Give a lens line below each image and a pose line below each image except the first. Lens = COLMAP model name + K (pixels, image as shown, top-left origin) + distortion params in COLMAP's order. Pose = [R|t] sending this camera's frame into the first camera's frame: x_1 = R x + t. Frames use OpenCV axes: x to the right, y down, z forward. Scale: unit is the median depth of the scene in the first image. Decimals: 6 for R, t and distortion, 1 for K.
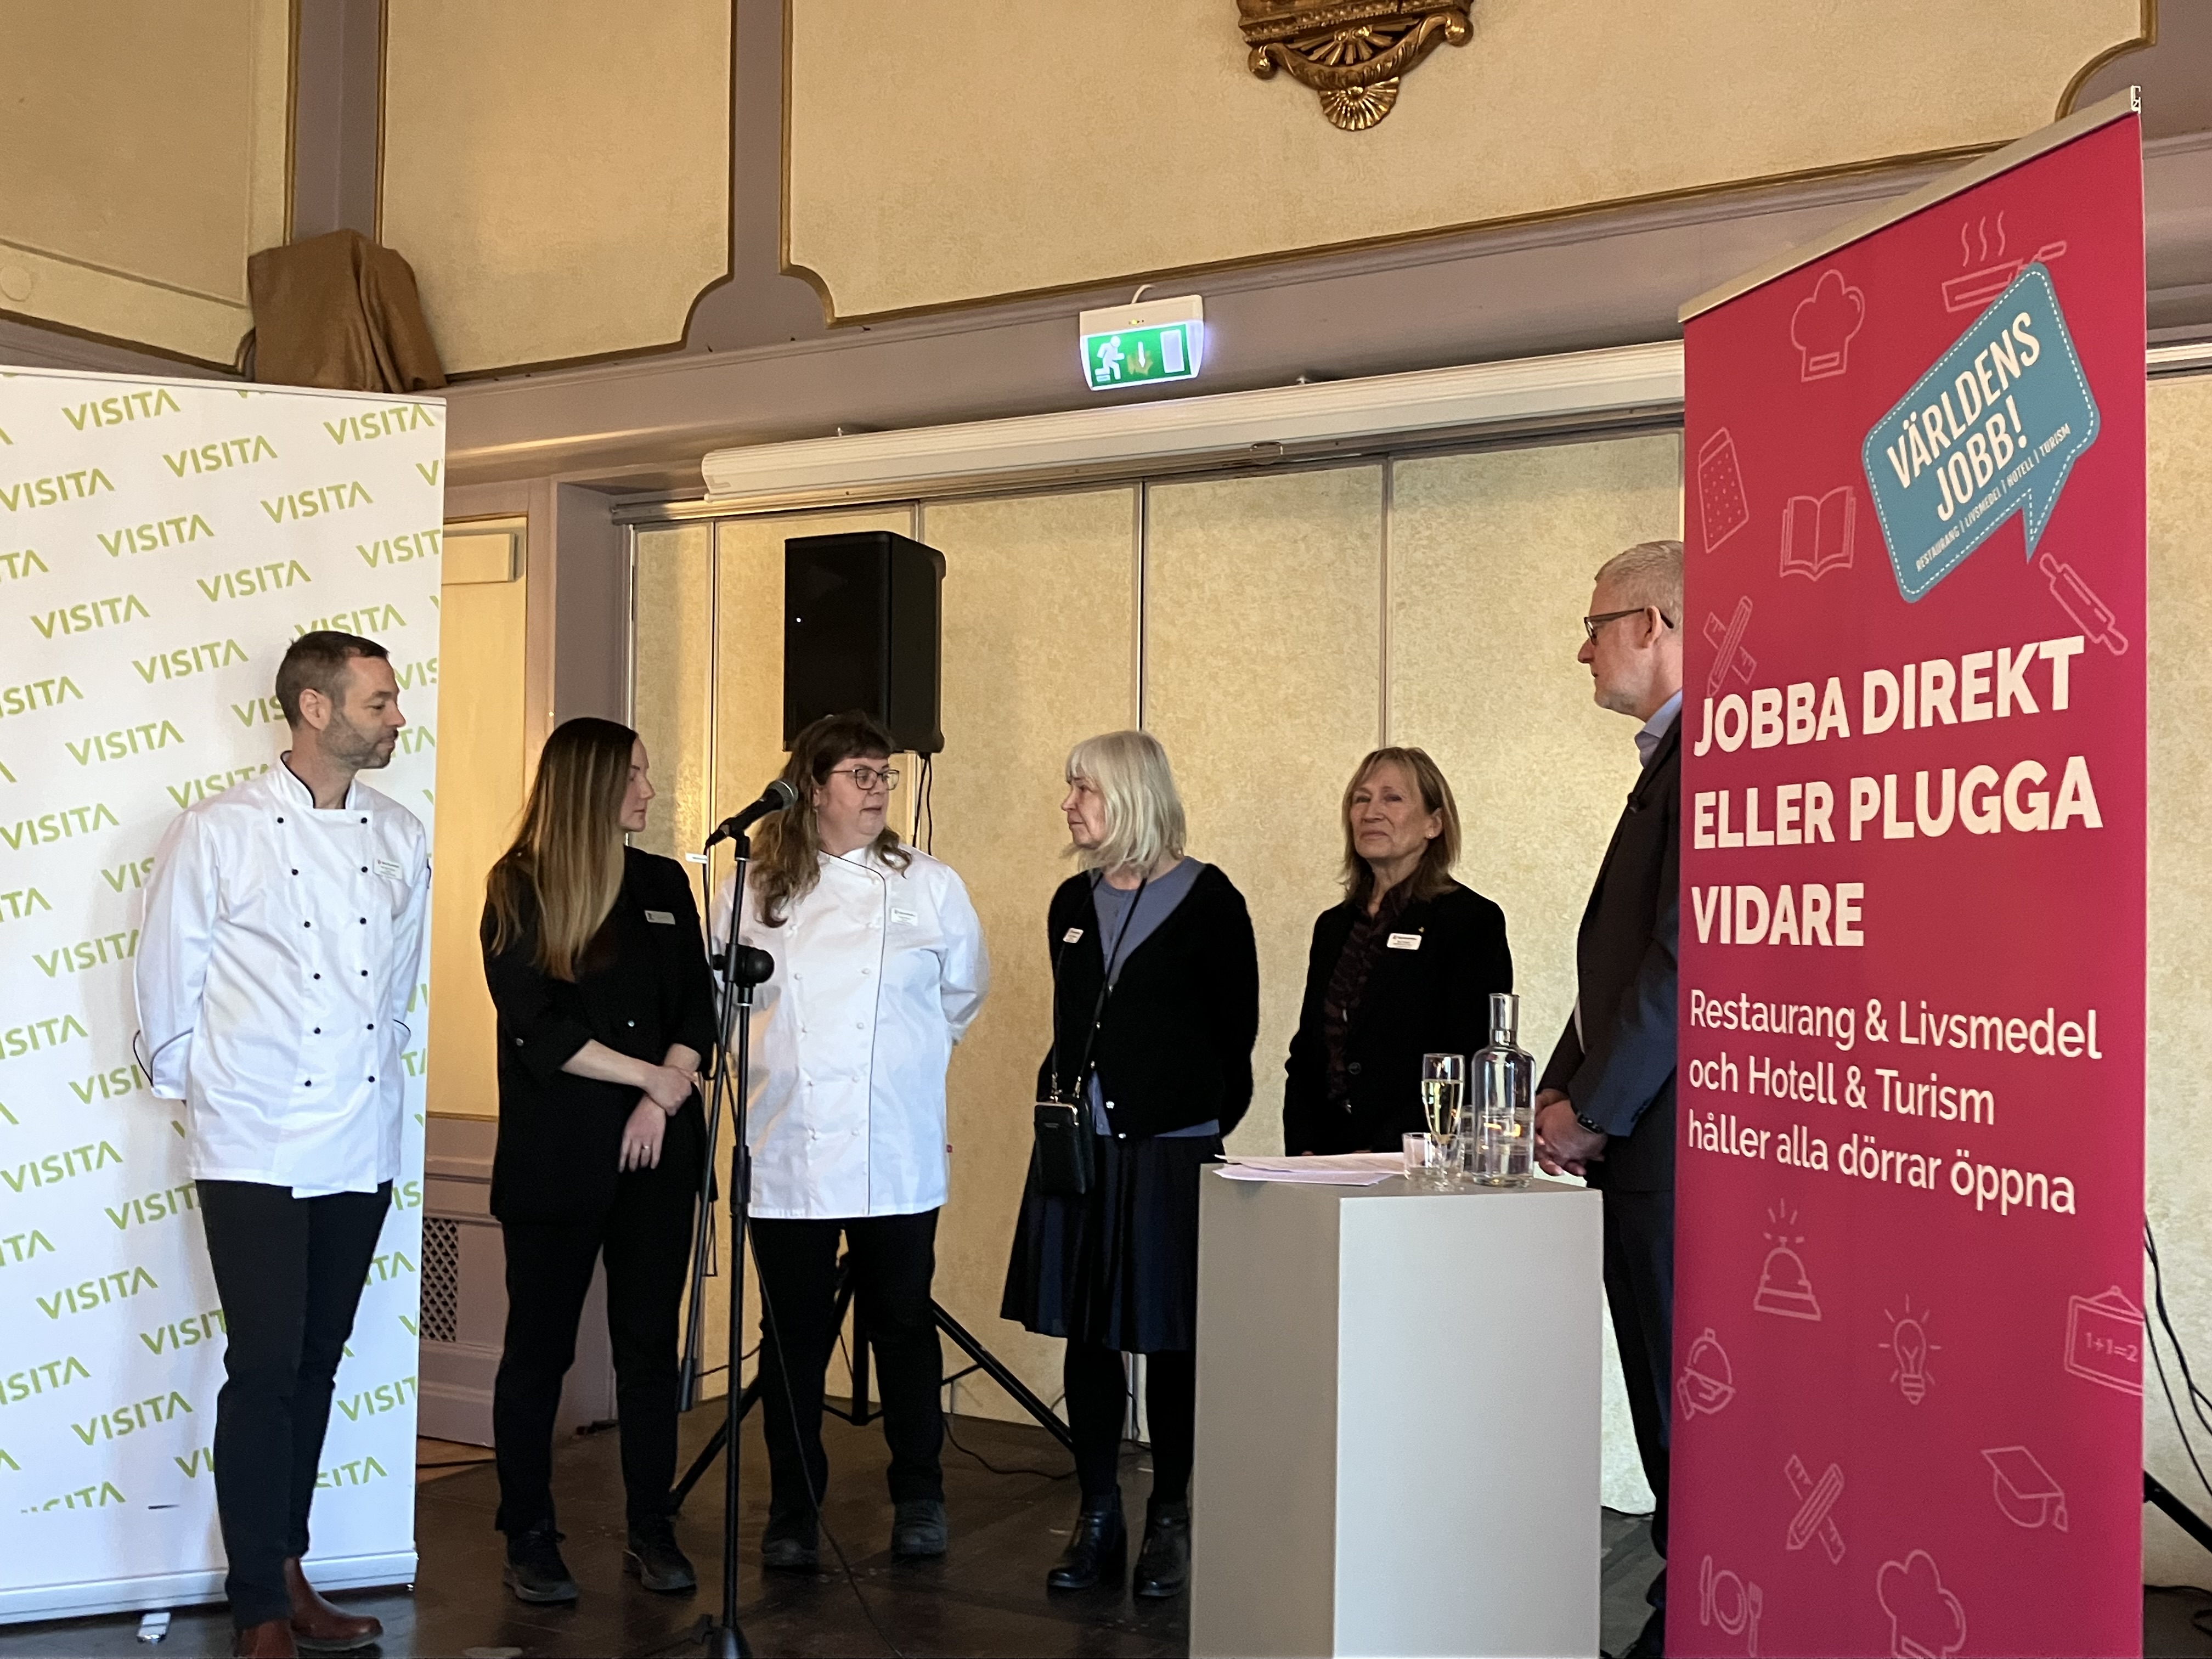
lens RADIAL K [[2291.3, 0, 1106.6], [0, 2291.3, 827.5], [0, 0, 1]] dist [0.029949, 0.000000]
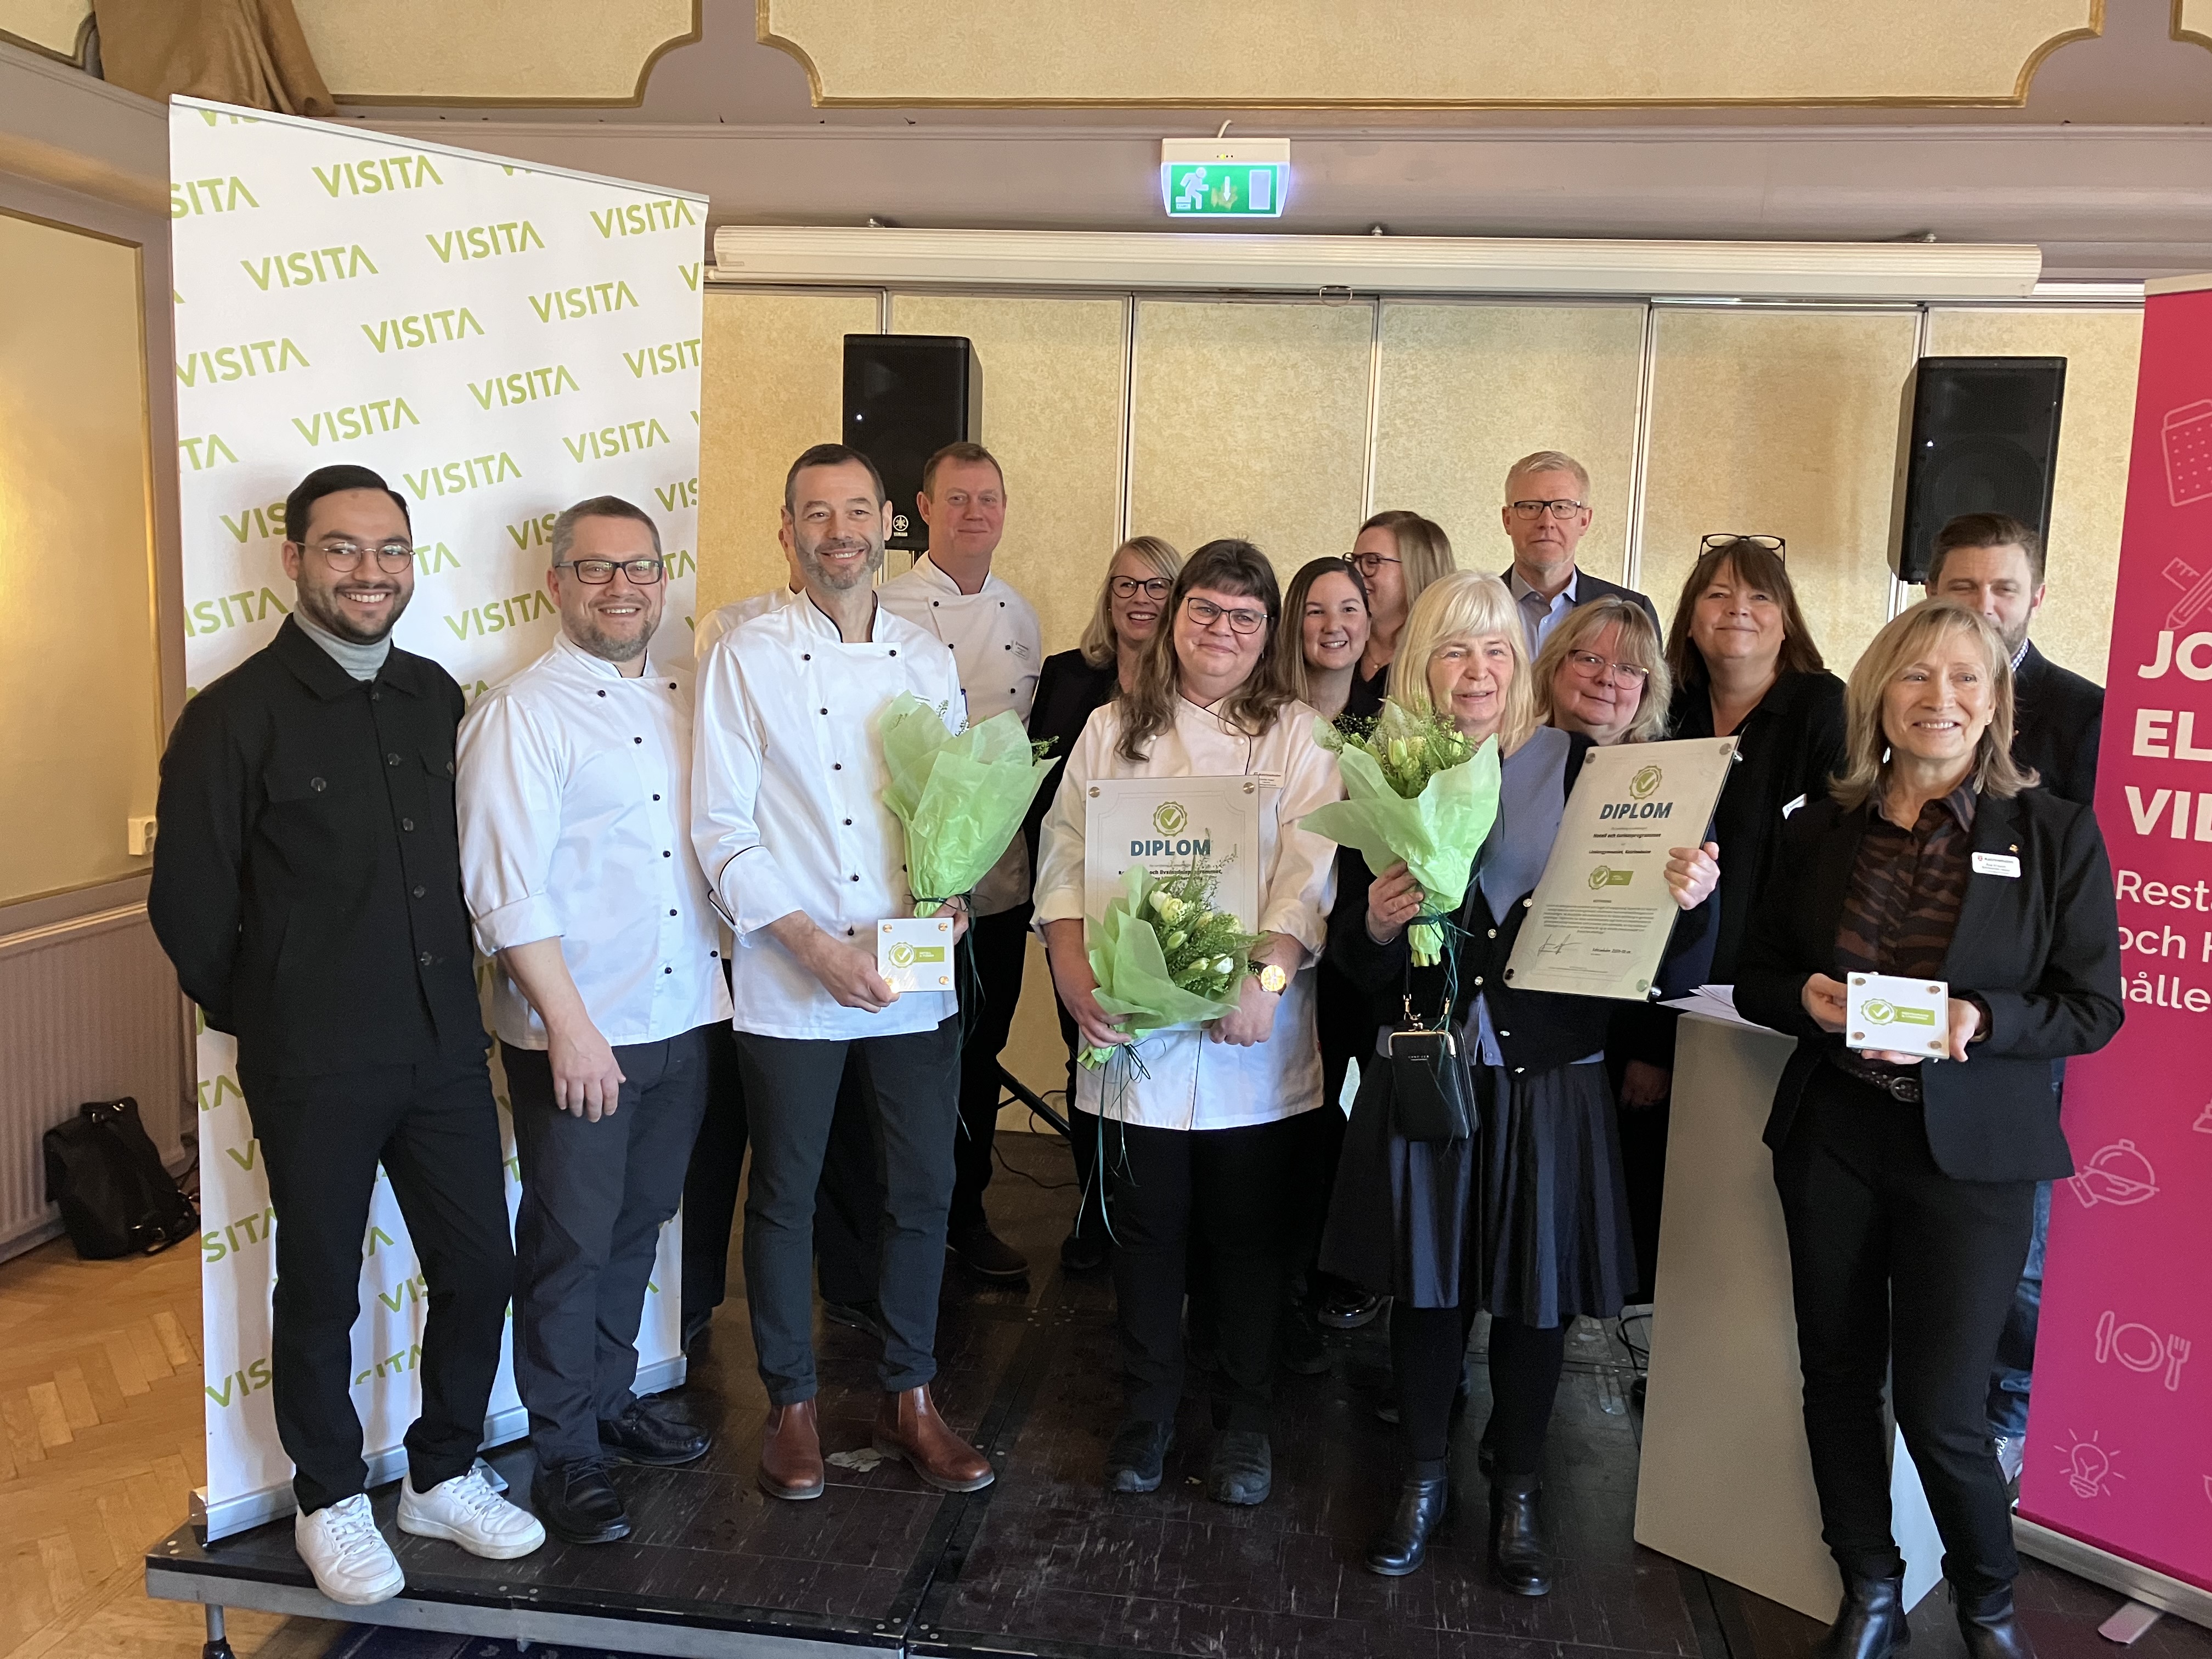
lens RADIAL K [[1883.2, 0, 1100.4], [0, 1883.2, 831.0], [0, 0, 1]] dist [-0.020573, 0.048744]
pose [[0.924145, -0.027530, 0.381050, -0.362785], [-0.040428, 0.984753, 0.169195, -0.056192], [-0.379898, -0.171765, 0.908941, 0.174206]]
